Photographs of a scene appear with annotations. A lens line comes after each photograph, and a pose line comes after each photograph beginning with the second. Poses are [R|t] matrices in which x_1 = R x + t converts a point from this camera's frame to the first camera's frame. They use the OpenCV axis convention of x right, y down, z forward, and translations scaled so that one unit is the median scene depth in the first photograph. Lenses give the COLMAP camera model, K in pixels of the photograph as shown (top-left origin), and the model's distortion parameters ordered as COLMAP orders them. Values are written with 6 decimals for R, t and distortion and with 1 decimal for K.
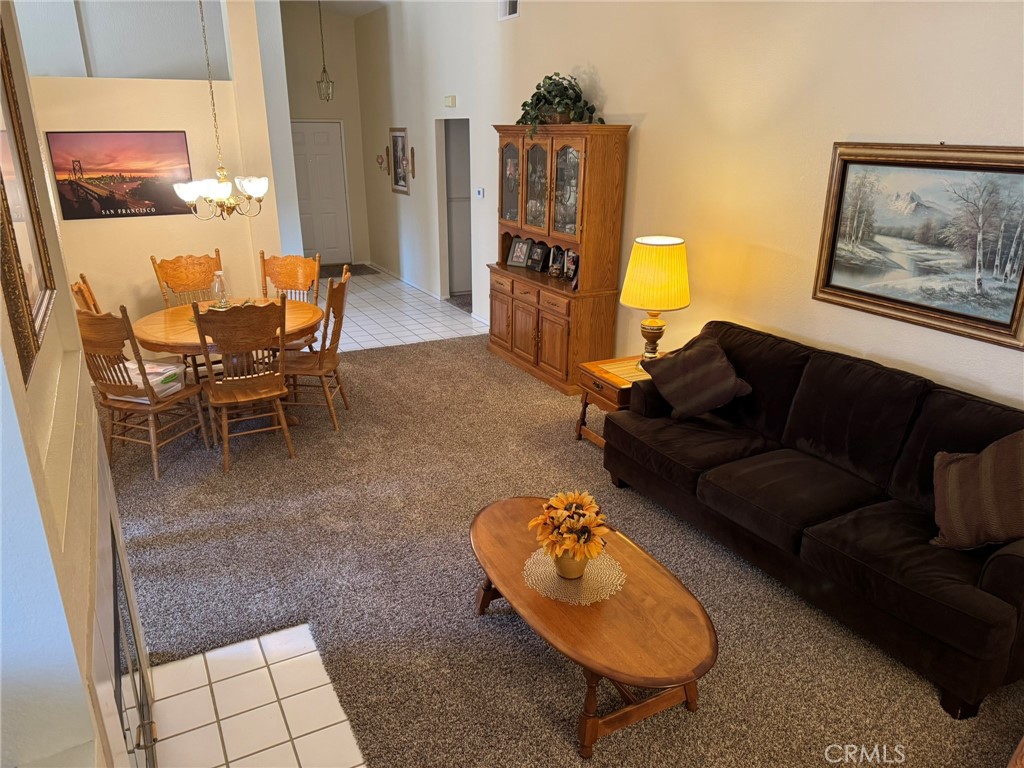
lens RADIAL K [[715.7, 0, 510.4], [0, 715.7, 383.3], [0, 0, 1]] dist [0.008102, -0.006792]
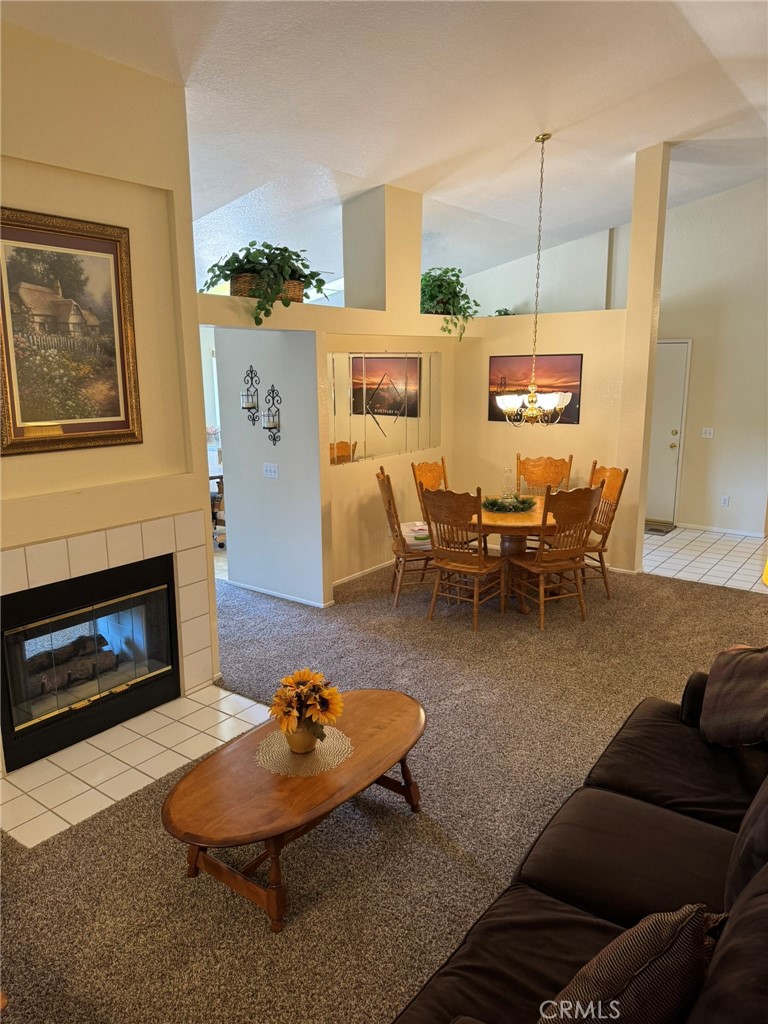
lens RADIAL K [[715.7, 0, 383.5], [0, 715.7, 514.5], [0, 0, 1]] dist [0.008102, -0.006792]
pose [[0.425062, 0.176609, -0.887768, 0.564778], [-0.287559, 0.956319, 0.052564, -0.084637], [0.858273, 0.232943, 0.457280, 0.298044]]
